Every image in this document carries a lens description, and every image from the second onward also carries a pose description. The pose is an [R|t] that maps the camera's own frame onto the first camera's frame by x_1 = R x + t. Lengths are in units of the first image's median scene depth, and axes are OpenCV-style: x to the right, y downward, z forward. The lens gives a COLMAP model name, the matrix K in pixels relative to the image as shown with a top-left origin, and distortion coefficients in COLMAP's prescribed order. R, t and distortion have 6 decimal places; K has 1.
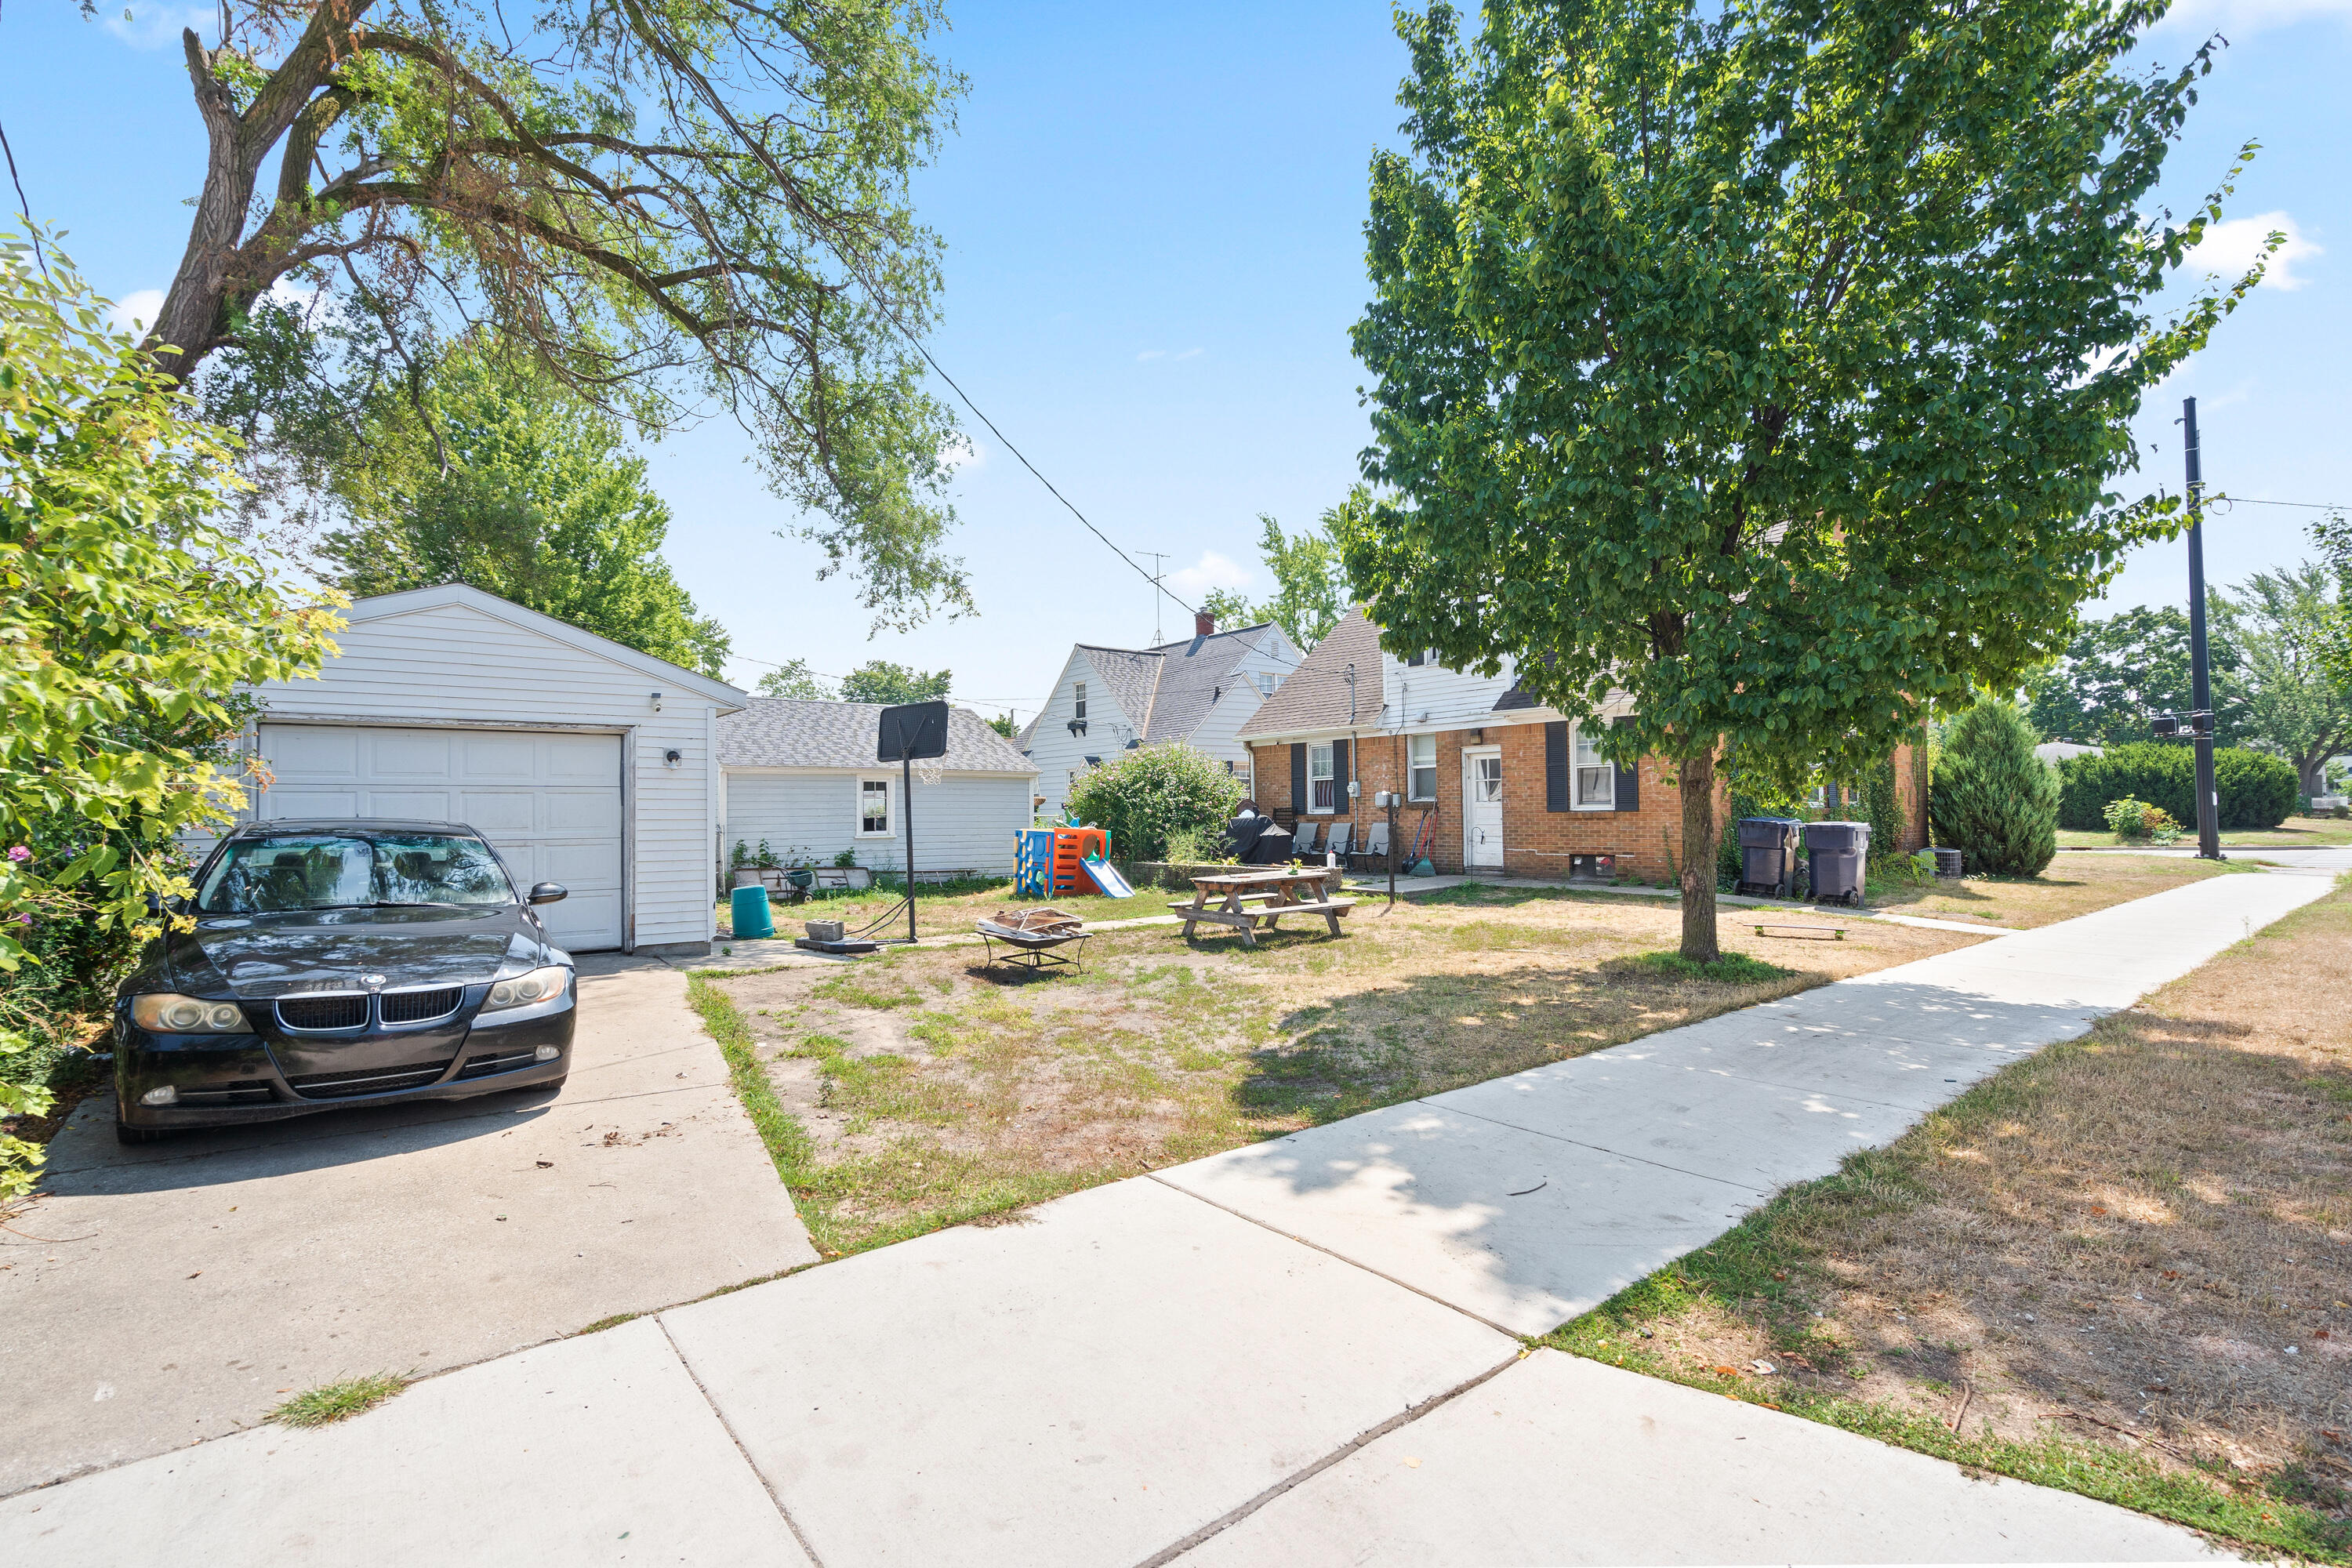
lens RADIAL K [[1072.5, 0, 1182.8], [0, 1072.5, 794.9], [0, 0, 1]] dist [-0.000791, 0.000166]
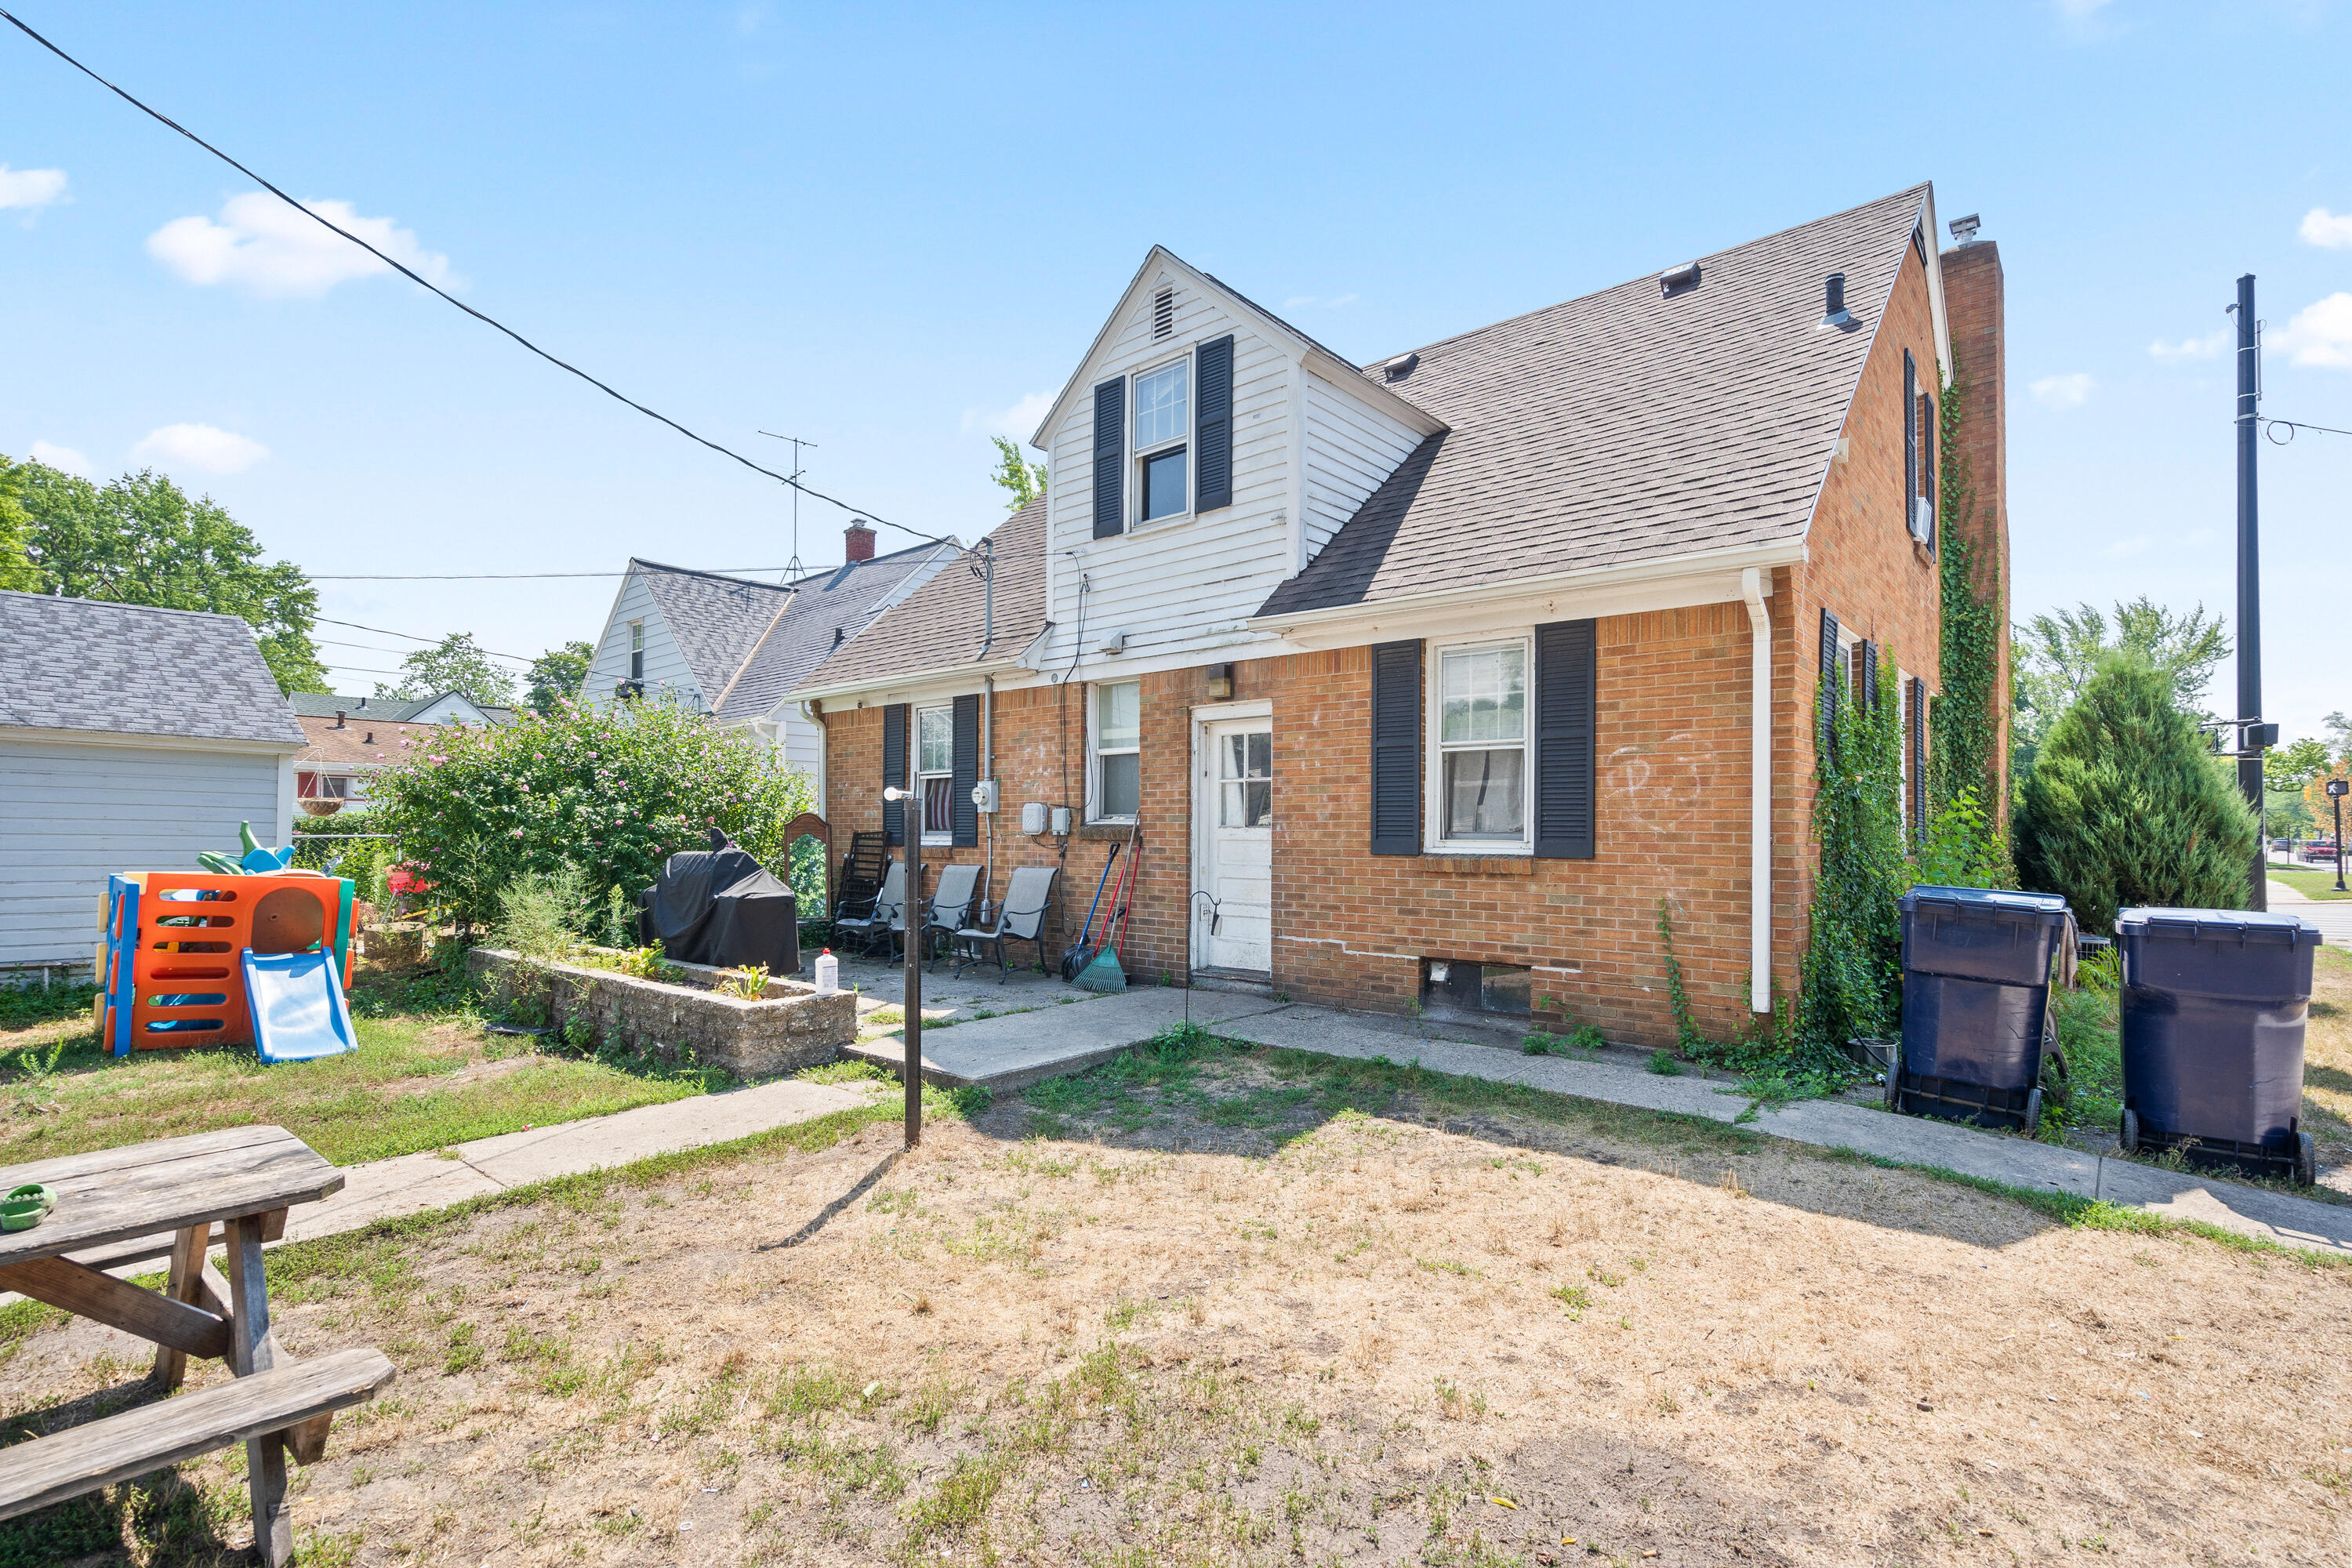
lens RADIAL K [[1092.3, 0, 1179.7], [0, 1092.3, 834.2], [0, 0, 1]] dist [-0.001551, 0.000049]
pose [[0.984819, 0.019947, 0.172433, 0.169906], [-0.022661, 0.999648, 0.013787, 0.003184], [-0.172097, -0.017485, 0.984925, 0.524319]]
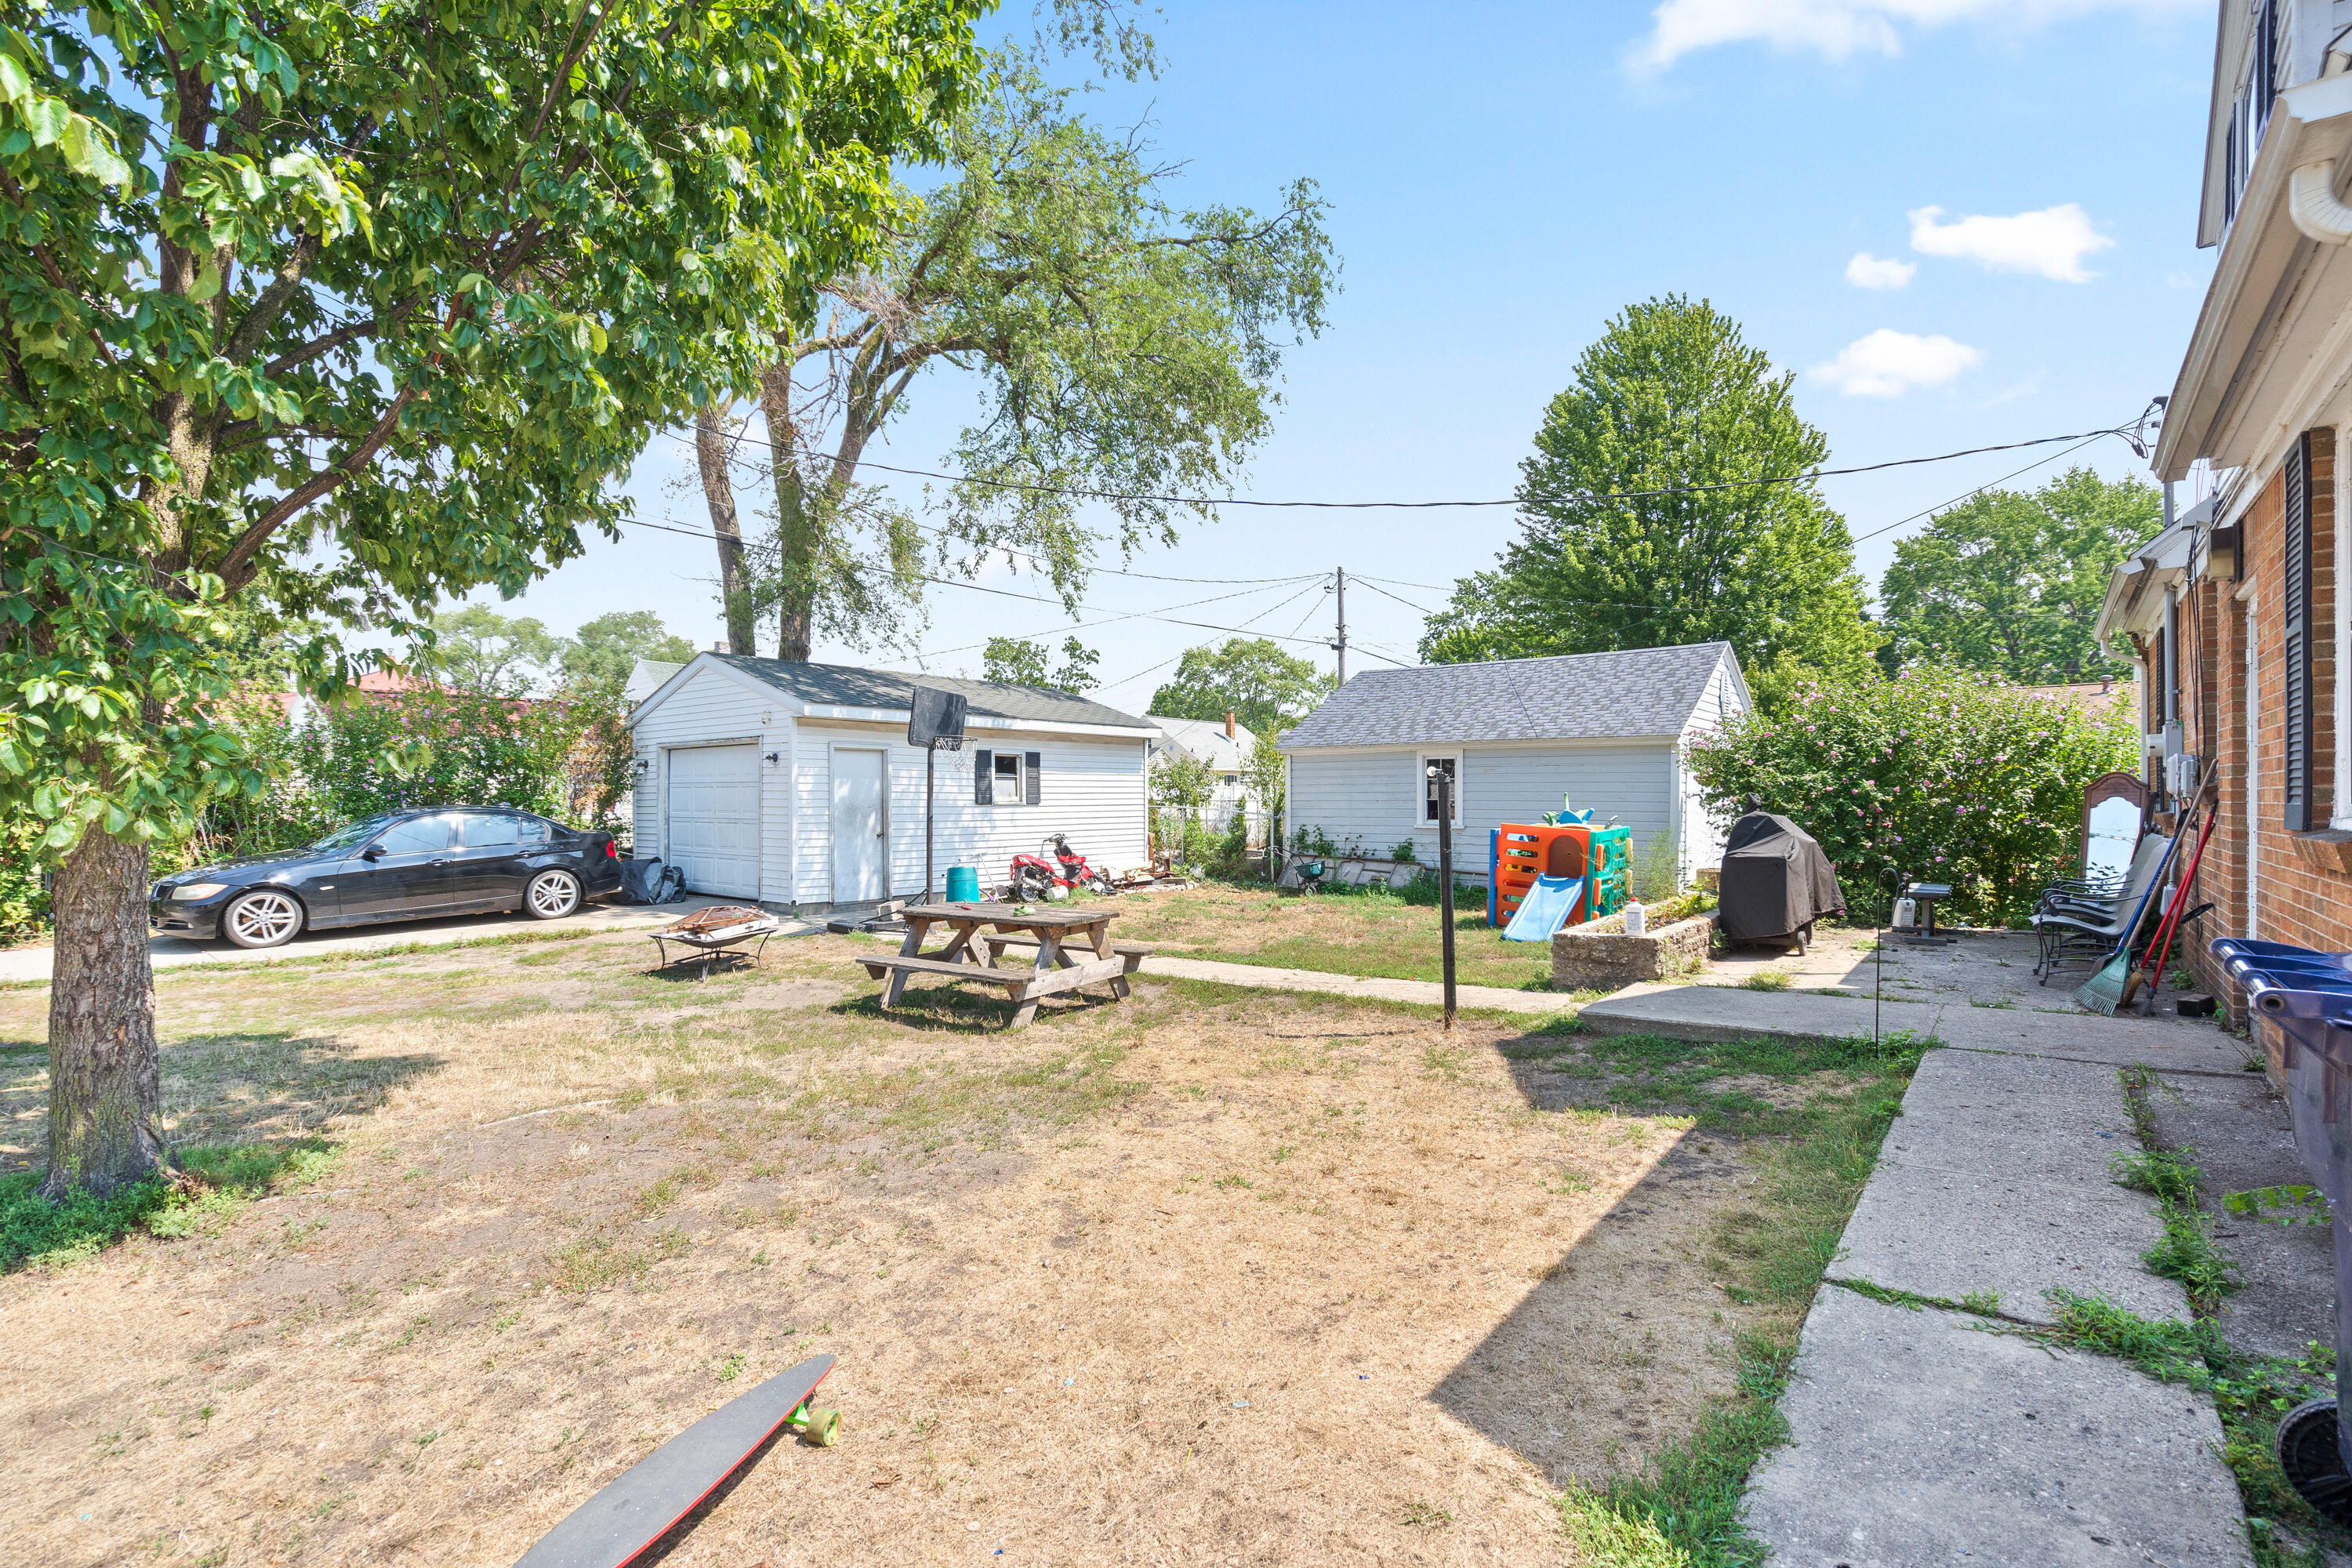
lens RADIAL K [[1072.5, 0, 1182.8], [0, 1072.5, 794.9], [0, 0, 1]] dist [-0.000791, 0.000166]
pose [[0.219726, 0.011105, -0.975498, 0.462791], [0.015296, 0.999773, 0.014826, 0.000576], [0.975442, -0.018179, 0.219506, 0.631419]]
